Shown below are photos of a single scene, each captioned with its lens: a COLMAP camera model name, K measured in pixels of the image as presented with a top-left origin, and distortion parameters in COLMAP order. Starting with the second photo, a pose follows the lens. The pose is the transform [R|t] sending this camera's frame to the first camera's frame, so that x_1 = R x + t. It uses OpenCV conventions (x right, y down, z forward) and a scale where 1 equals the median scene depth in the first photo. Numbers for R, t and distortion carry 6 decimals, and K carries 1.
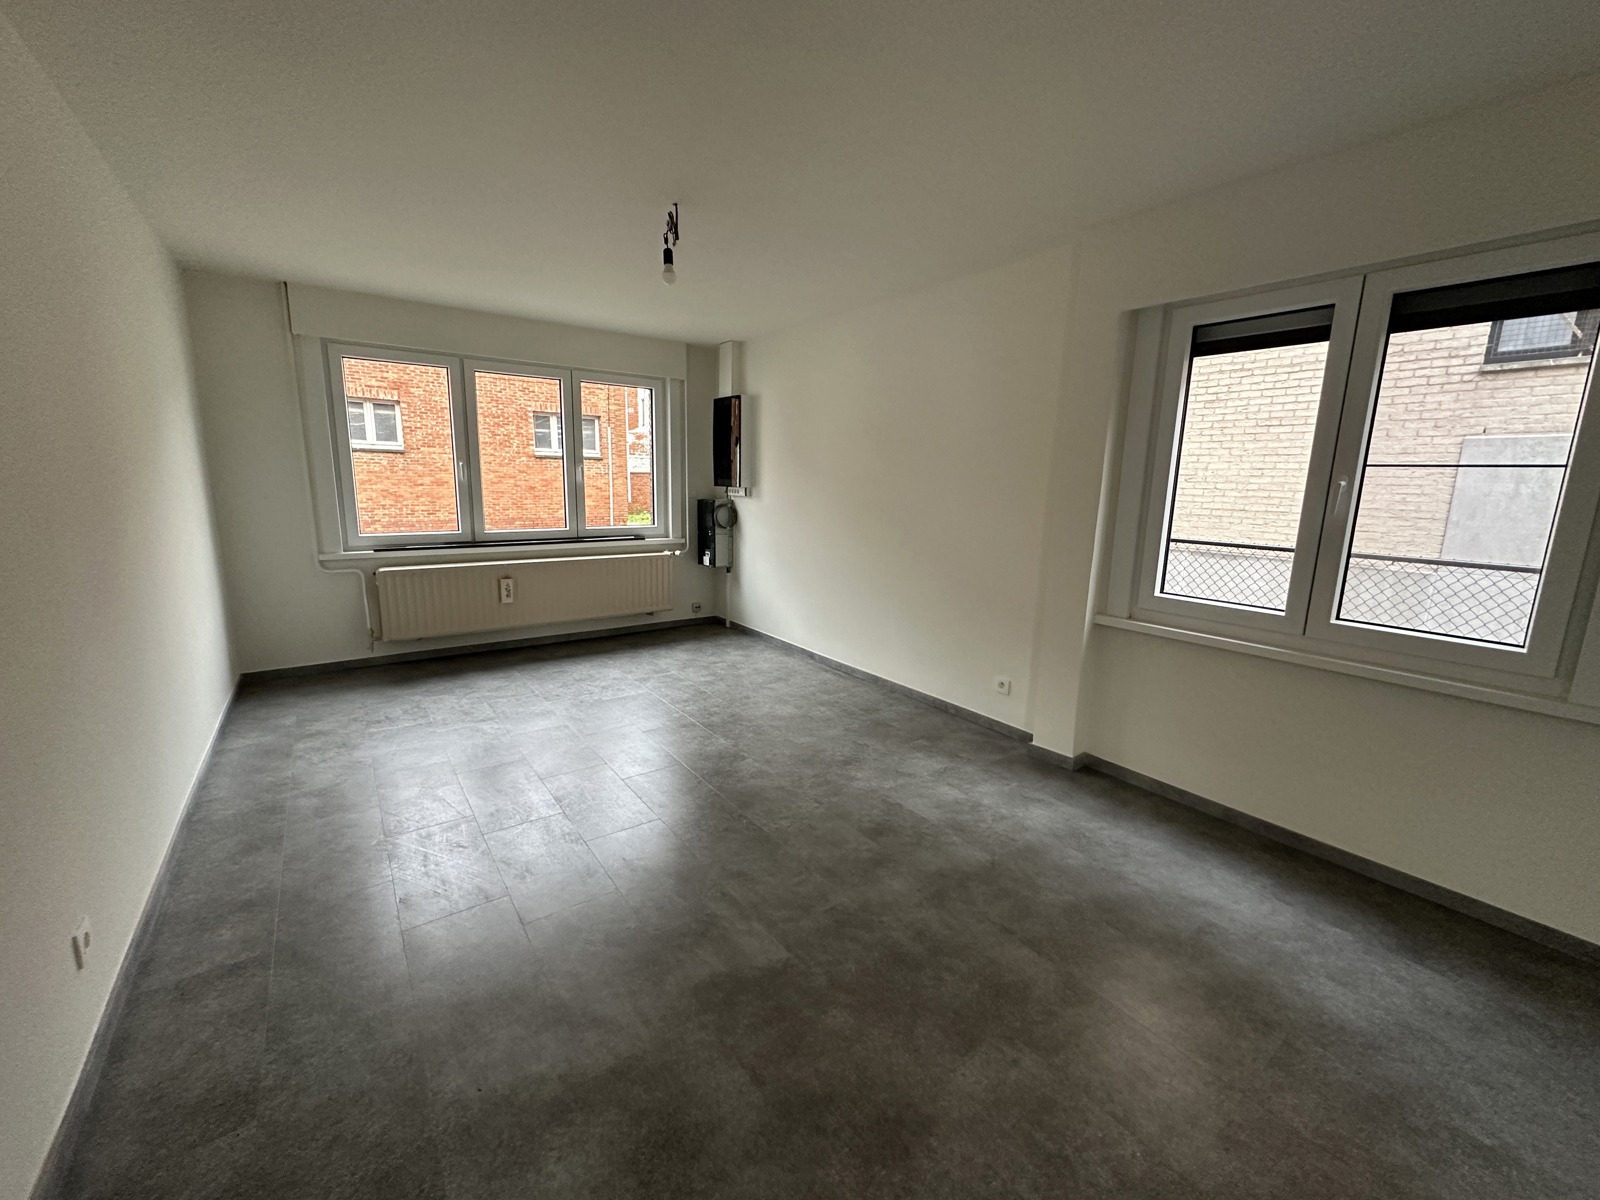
lens RADIAL K [[637.0, 0, 793.6], [0, 637.0, 592.9], [0, 0, 1]] dist [0.000136, -0.000378]
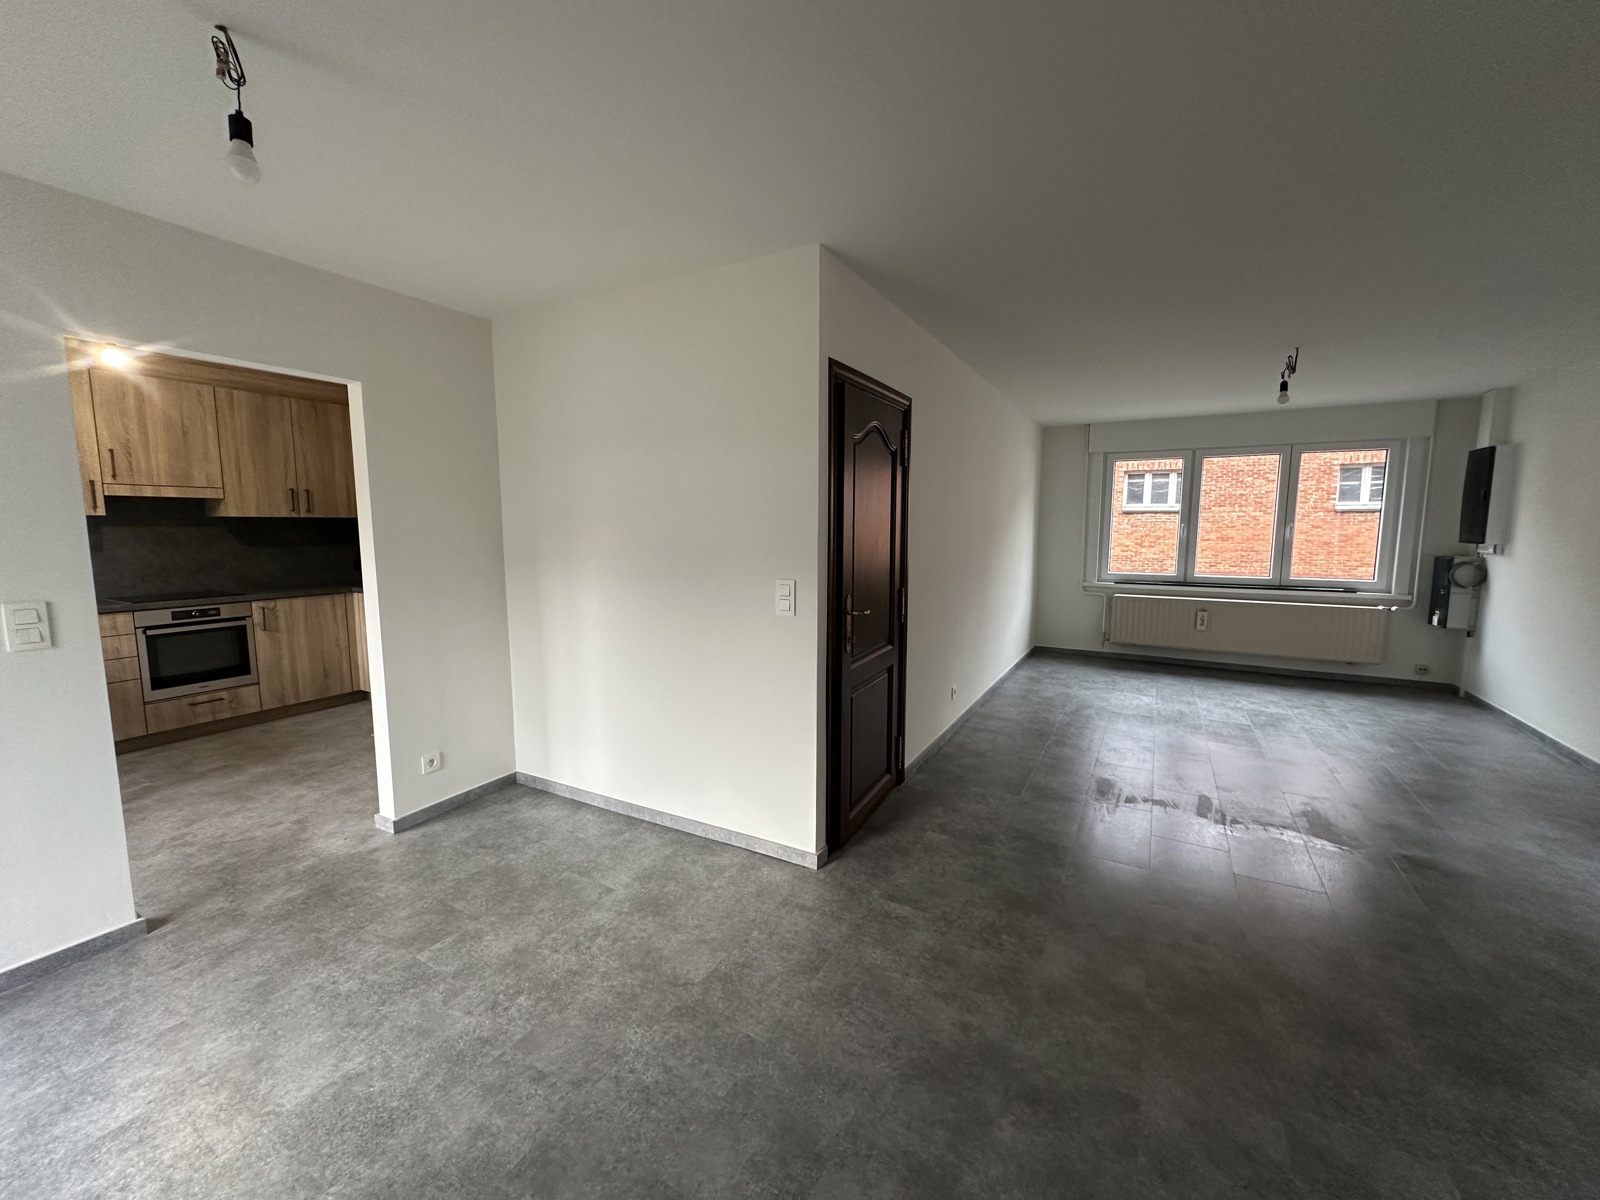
lens RADIAL K [[637.0, 0, 801.0], [0, 637.0, 597.1], [0, 0, 1]] dist [0.000136, -0.000378]
pose [[0.415898, 0.084582, -0.905469, 0.346295], [-0.154840, 0.987713, 0.021143, 0.043787], [0.896132, 0.131409, 0.423885, -0.267764]]
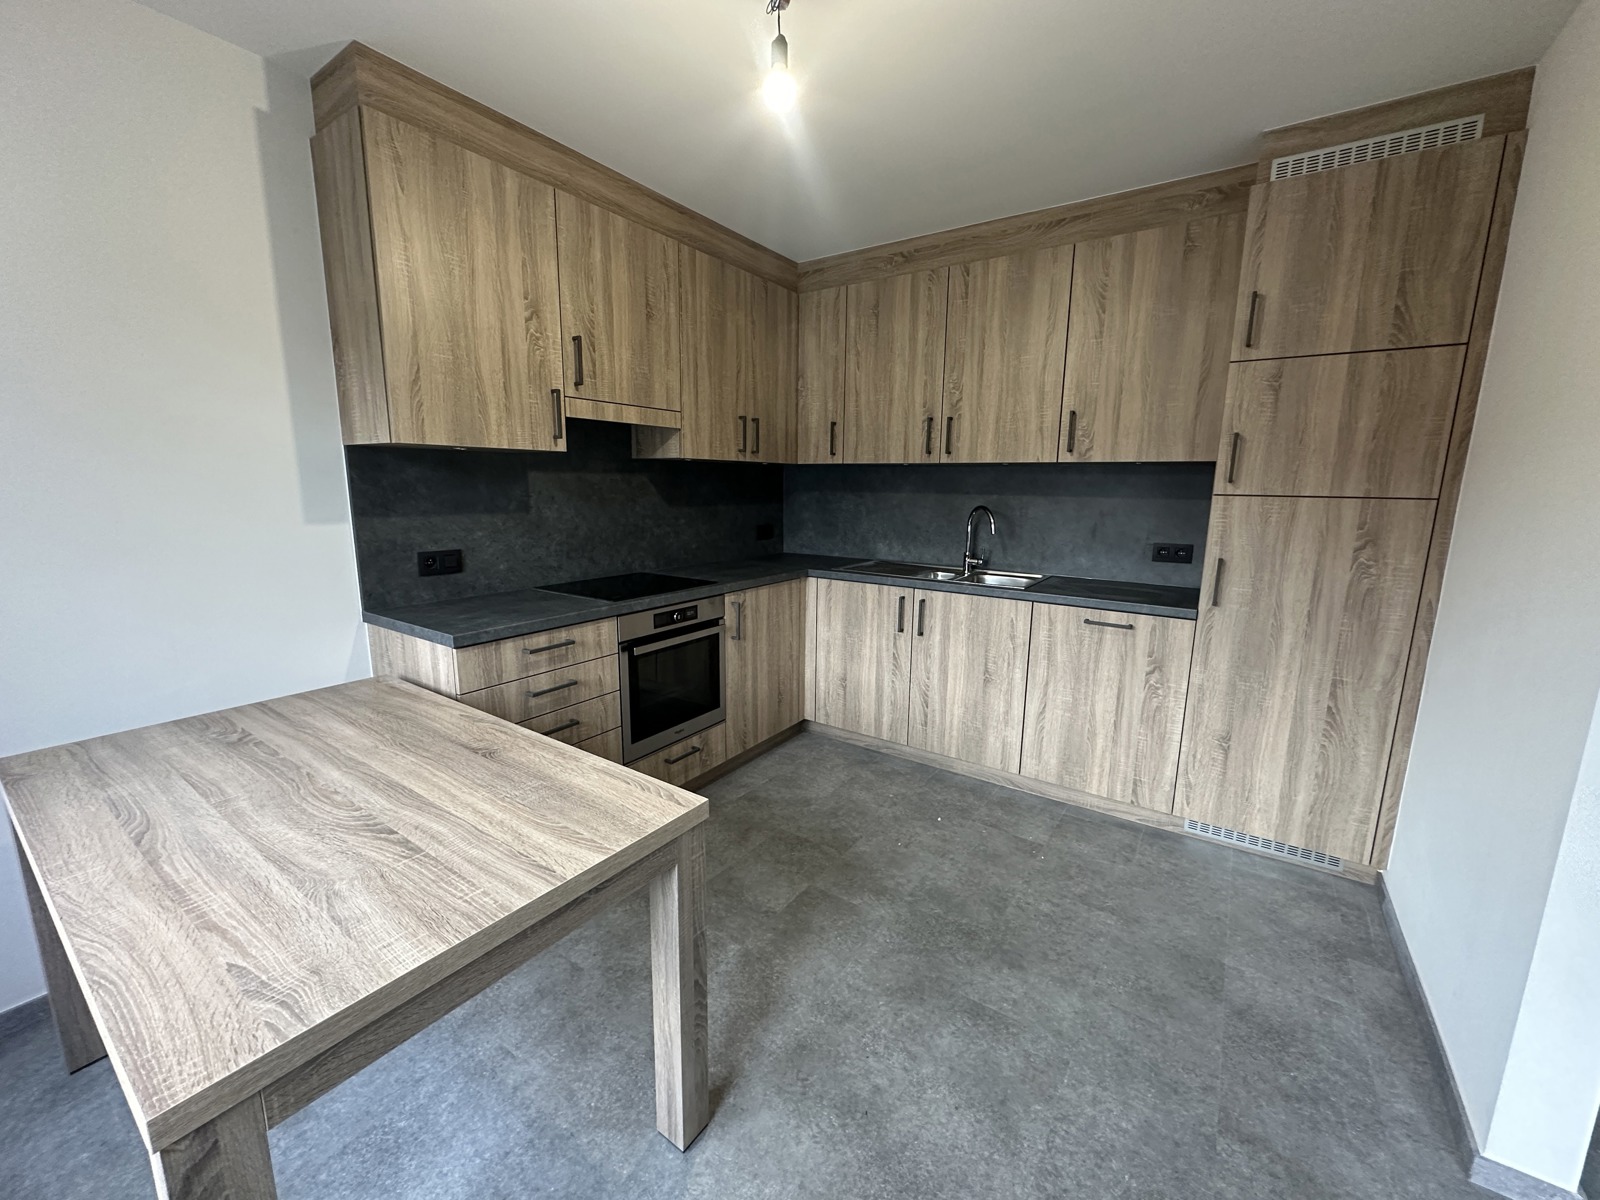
lens RADIAL K [[637.0, 0, 796.4], [0, 637.0, 594.5], [0, 0, 1]] dist [0.000136, -0.000378]
pose [[0.334452, 0.152604, -0.929975, 0.313080], [-0.174048, 0.979830, 0.098191, 0.048240], [0.926201, 0.129020, 0.354267, -0.293521]]
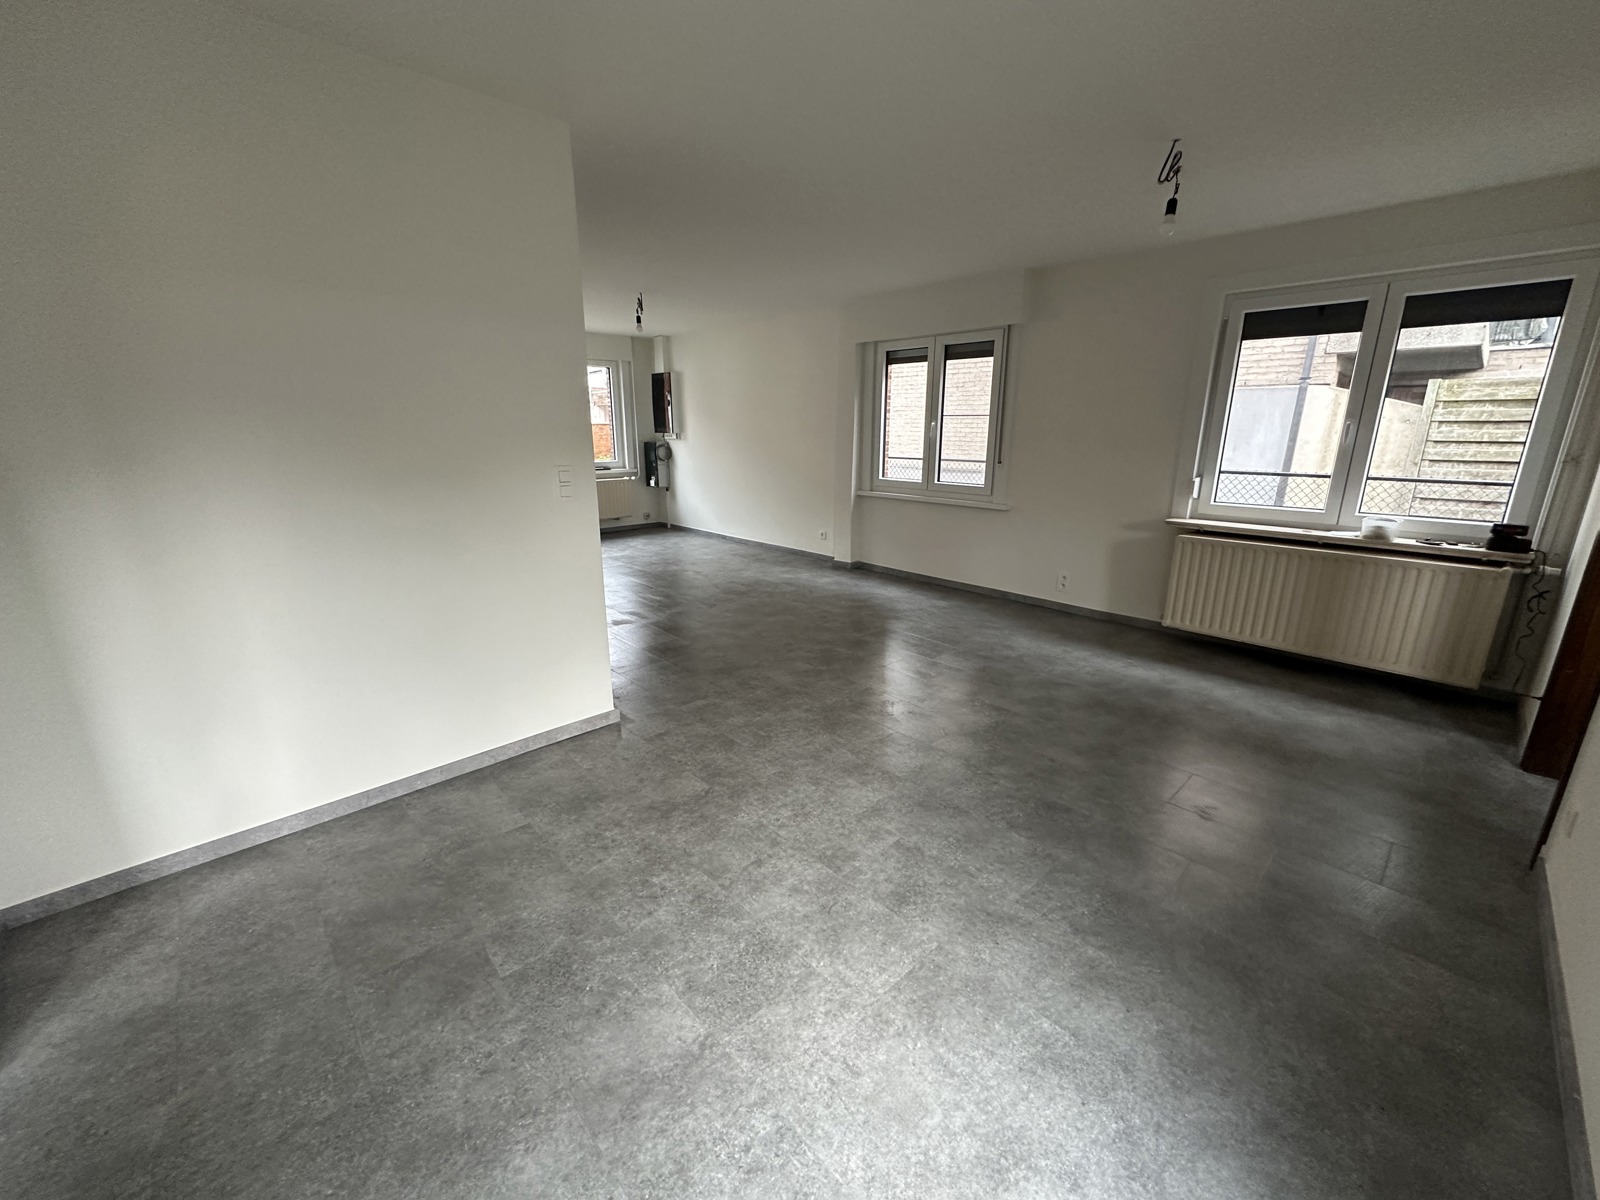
lens RADIAL K [[637.0, 0, 801.2], [0, 637.0, 595.6], [0, 0, 1]] dist [0.000136, -0.000378]
pose [[0.991244, -0.051431, 0.121614, 0.015829], [0.041458, 0.995674, 0.083159, 0.110443], [-0.125364, -0.077389, 0.989088, -0.593805]]
